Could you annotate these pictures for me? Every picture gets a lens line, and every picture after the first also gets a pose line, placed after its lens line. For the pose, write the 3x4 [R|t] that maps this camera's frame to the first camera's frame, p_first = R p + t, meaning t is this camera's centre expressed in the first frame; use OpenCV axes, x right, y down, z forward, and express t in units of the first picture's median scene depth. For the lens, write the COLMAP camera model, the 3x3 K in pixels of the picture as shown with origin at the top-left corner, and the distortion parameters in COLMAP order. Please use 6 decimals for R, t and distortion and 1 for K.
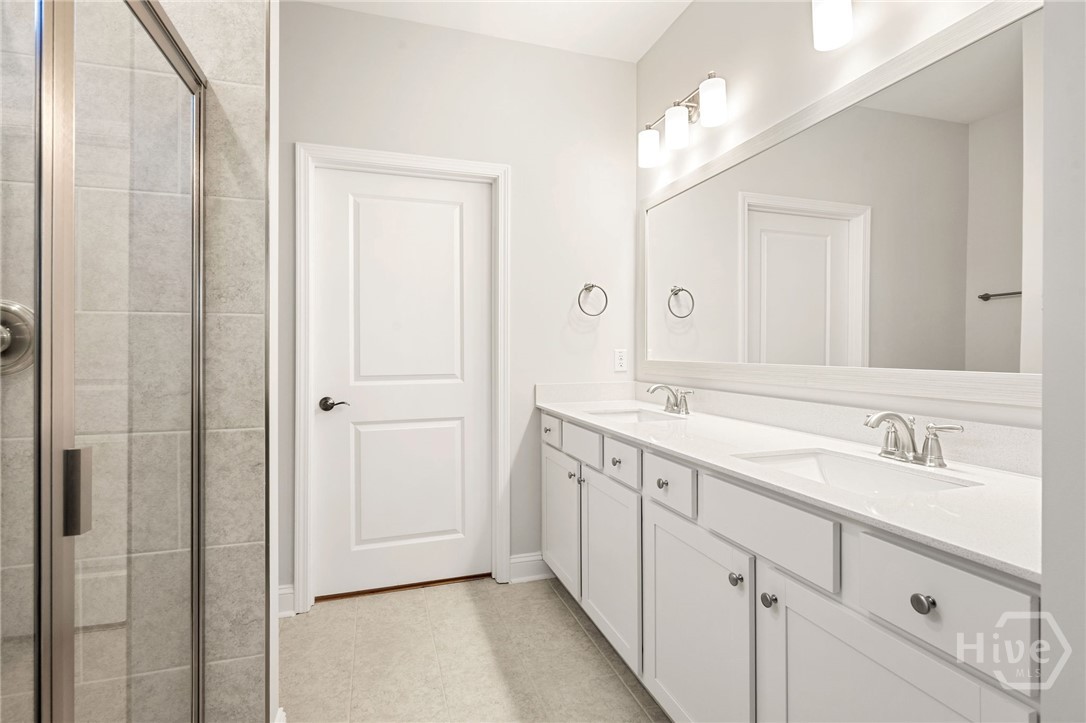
lens RADIAL K [[518.5, 0, 543.8], [0, 518.5, 354.1], [0, 0, 1]] dist [-0.001654, -0.000354]
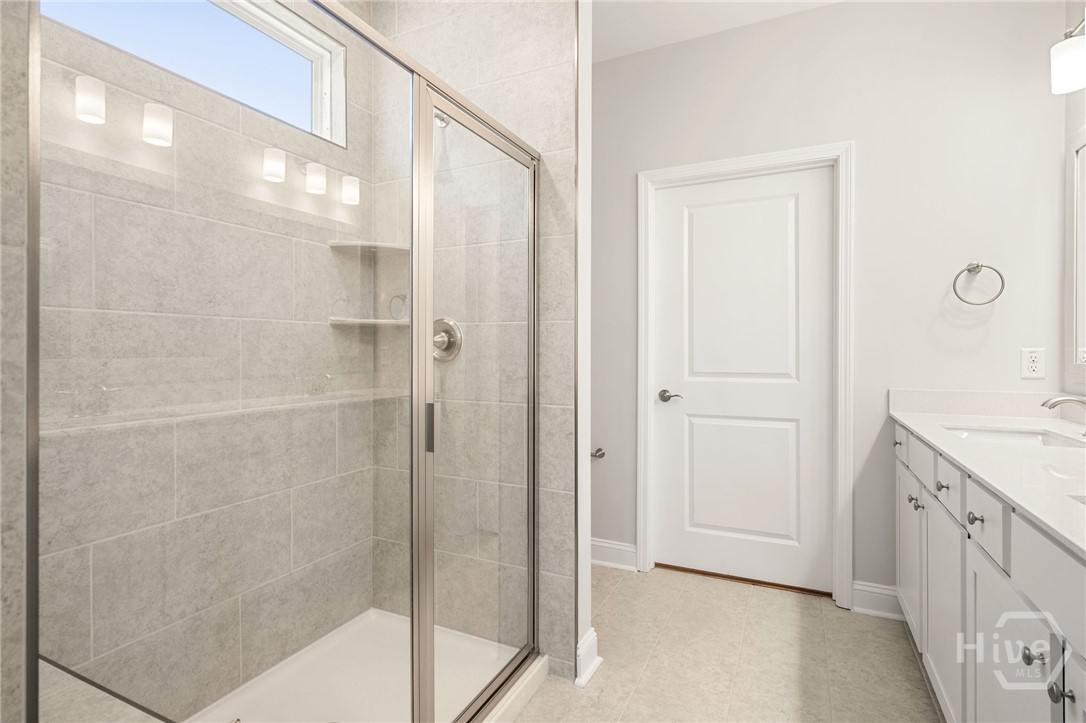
lens RADIAL K [[518.5, 0, 549.2], [0, 518.5, 357.6], [0, 0, 1]] dist [-0.001654, -0.000354]
pose [[0.730558, 0.013304, -0.682721, 0.218271], [-0.008039, 0.999908, 0.010883, 0.002526], [0.682803, -0.002462, 0.730598, -0.004833]]
